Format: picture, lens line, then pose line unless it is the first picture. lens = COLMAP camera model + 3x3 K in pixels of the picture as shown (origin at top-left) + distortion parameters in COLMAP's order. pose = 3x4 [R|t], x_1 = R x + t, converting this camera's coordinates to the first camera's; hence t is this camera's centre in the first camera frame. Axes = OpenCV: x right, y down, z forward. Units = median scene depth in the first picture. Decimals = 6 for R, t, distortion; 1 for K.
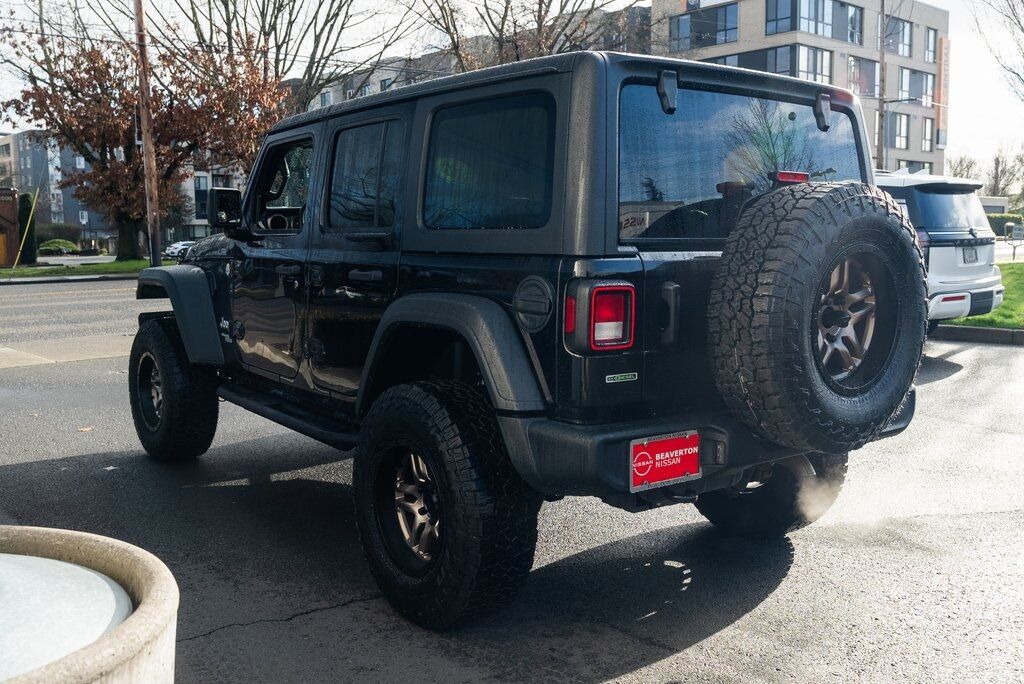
lens RADIAL K [[966.2, 0, 512.0], [0, 966.2, 342.0], [0, 0, 1]] dist [0.001536, -0.001376]
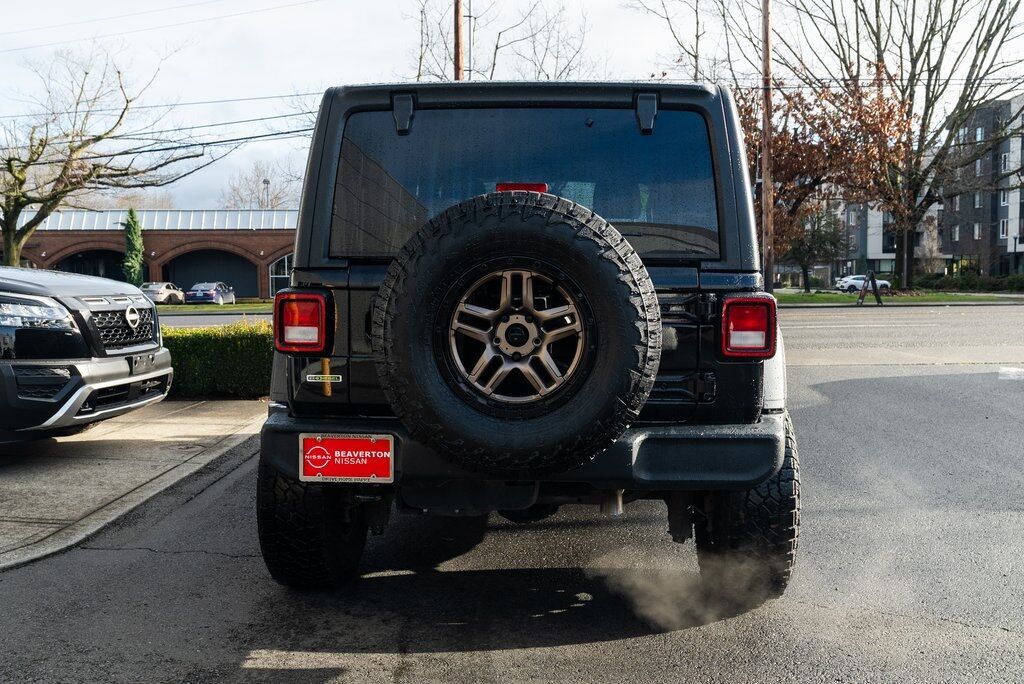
lens RADIAL K [[958.9, 0, 512.0], [0, 958.9, 342.0], [0, 0, 1]] dist [0.001185, 0.018562]
pose [[0.763293, 0.051959, -0.643960, 0.747810], [-0.074464, 0.997193, -0.007804, -0.008945], [0.641747, 0.053909, 0.765019, 0.227360]]
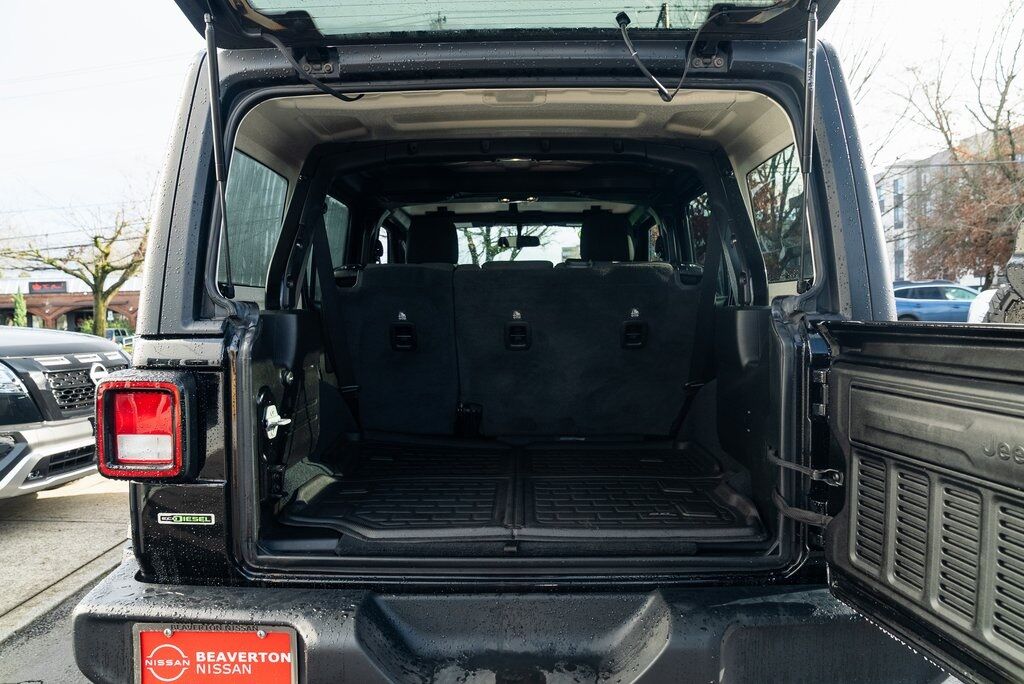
lens RADIAL K [[702.9, 0, 517.3], [0, 702.9, 338.8], [0, 0, 1]] dist [-0.041559, 0.026168]
pose [[0.794501, 0.010840, -0.607167, 0.444724], [-0.050998, 0.997500, -0.048924, -0.057058], [0.605118, 0.069835, 0.793067, 0.572856]]
